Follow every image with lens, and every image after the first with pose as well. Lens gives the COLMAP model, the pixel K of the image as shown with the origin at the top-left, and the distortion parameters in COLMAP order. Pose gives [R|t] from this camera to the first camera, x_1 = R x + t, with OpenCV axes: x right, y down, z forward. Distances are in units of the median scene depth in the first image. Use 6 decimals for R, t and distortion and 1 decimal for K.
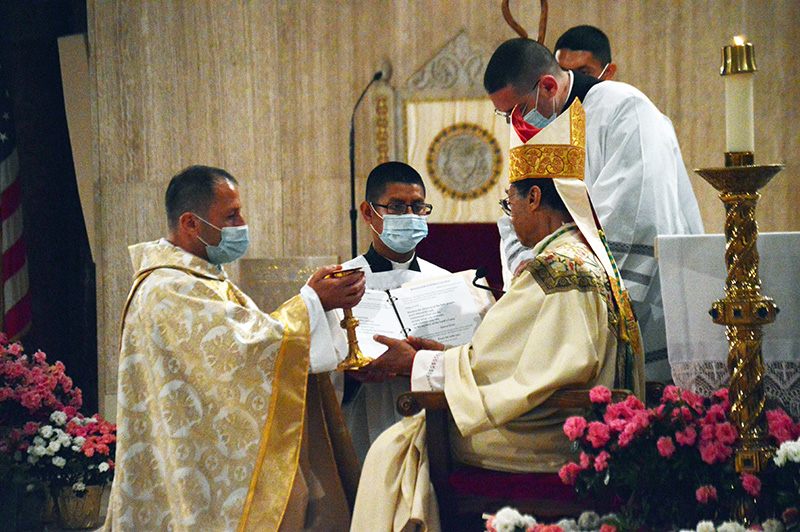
lens RADIAL K [[4275.0, 0, 389.5], [0, 4275.0, 283.9], [0, 0, 1]] dist [2.804376, 0.000000]
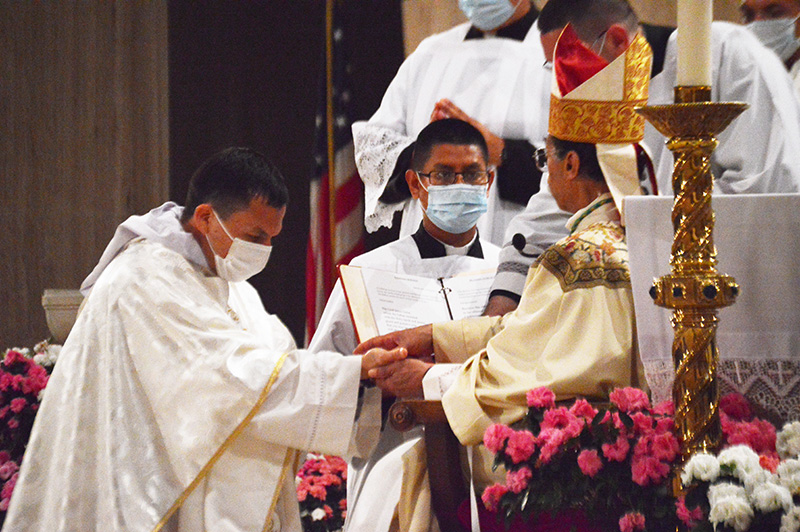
lens RADIAL K [[5272.4, 0, 374.8], [0, 5272.4, 279.0], [0, 0, 1]] dist [4.241457, 0.000000]
pose [[0.984809, 0.018132, -0.172691, 0.166617], [-0.020559, 0.999713, -0.012275, 0.014957], [0.172419, 0.015639, 0.984900, 0.040706]]
